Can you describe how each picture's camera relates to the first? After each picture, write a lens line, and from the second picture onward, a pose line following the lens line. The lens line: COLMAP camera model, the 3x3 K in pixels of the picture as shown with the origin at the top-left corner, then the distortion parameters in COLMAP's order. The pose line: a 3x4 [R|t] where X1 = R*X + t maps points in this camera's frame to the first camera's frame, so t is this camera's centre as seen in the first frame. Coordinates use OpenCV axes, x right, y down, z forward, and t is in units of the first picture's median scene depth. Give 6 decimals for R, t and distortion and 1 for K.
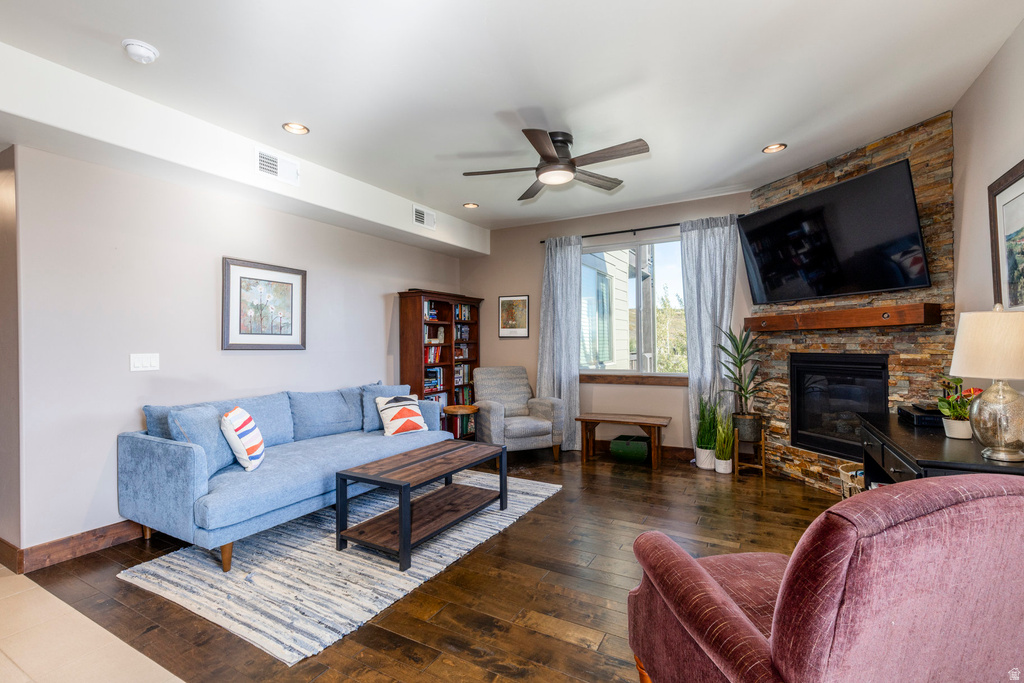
lens RADIAL K [[456.3, 0, 512.0], [0, 456.3, 341.5], [0, 0, 1]] dist [0.003864, -0.000293]
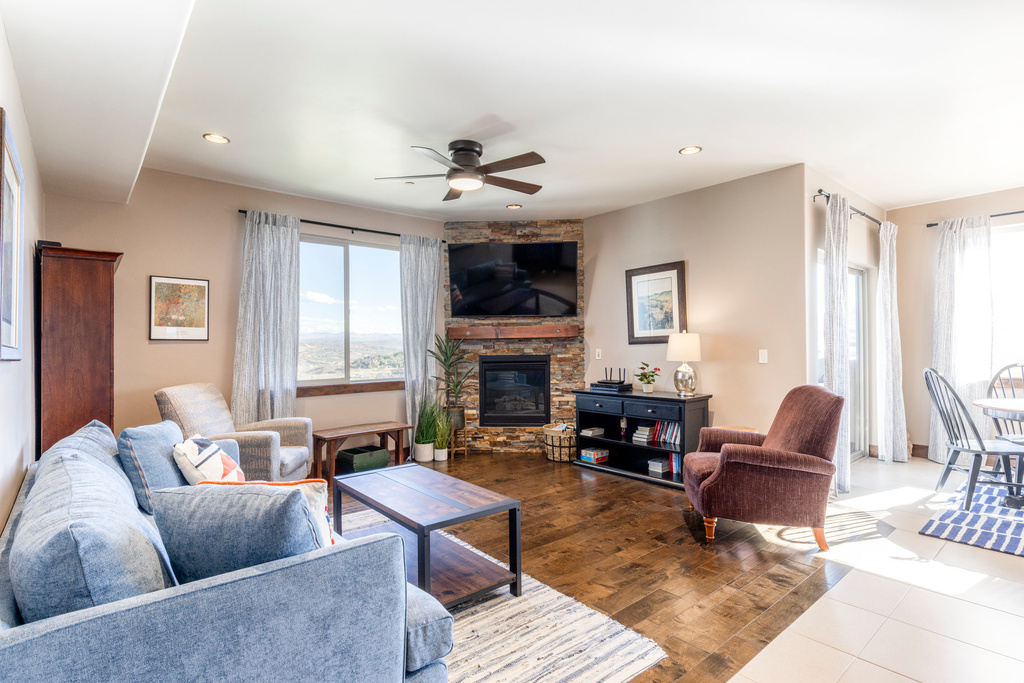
lens RADIAL K [[508.5, 0, 518.4], [0, 508.5, 344.8], [0, 0, 1]] dist [-0.000981, -0.000399]
pose [[0.339830, 0.009673, 0.940437, -0.742071], [0.002129, 0.999937, -0.011055, 0.009549], [-0.940485, 0.005759, 0.339788, 0.407111]]
